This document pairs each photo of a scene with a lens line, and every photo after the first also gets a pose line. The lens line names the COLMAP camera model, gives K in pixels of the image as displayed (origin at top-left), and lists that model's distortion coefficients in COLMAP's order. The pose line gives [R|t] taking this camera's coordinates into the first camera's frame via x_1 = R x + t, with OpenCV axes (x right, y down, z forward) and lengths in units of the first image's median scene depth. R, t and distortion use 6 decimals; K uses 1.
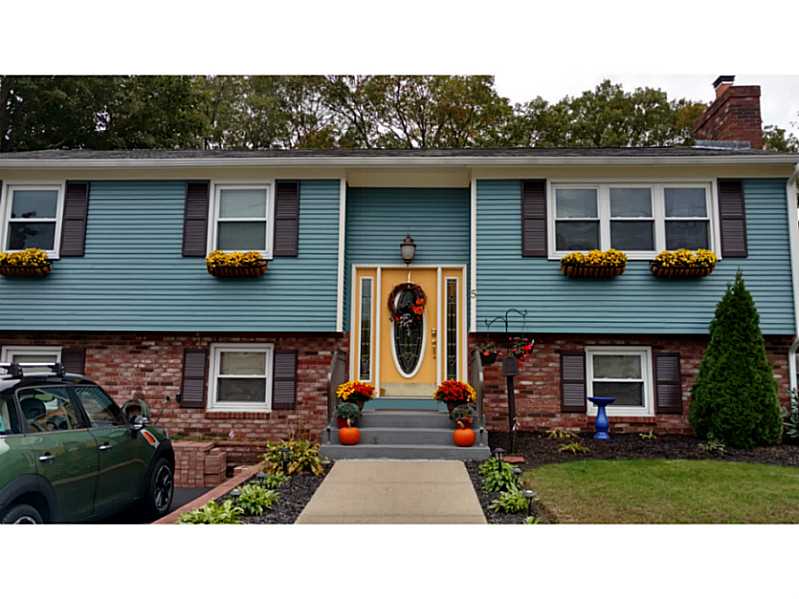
lens RADIAL K [[681.4, 0, 396.1], [0, 681.4, 298.3], [0, 0, 1]] dist [-0.001509, -0.003236]
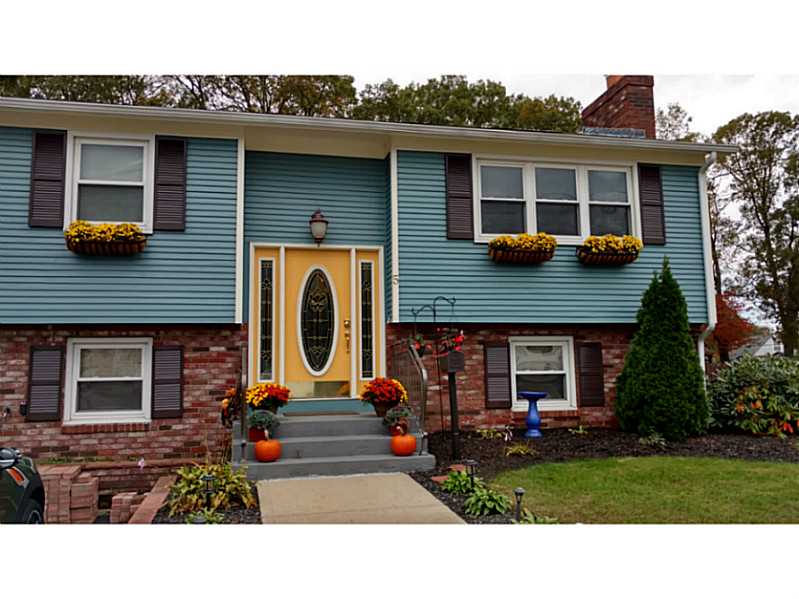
lens RADIAL K [[681.4, 0, 396.5], [0, 681.4, 297.7], [0, 0, 1]] dist [-0.001509, -0.003236]
pose [[0.965445, 0.003259, 0.260585, -0.112819], [-0.008143, 0.999811, 0.017665, 0.001741], [-0.260478, -0.019176, 0.965289, 0.143597]]
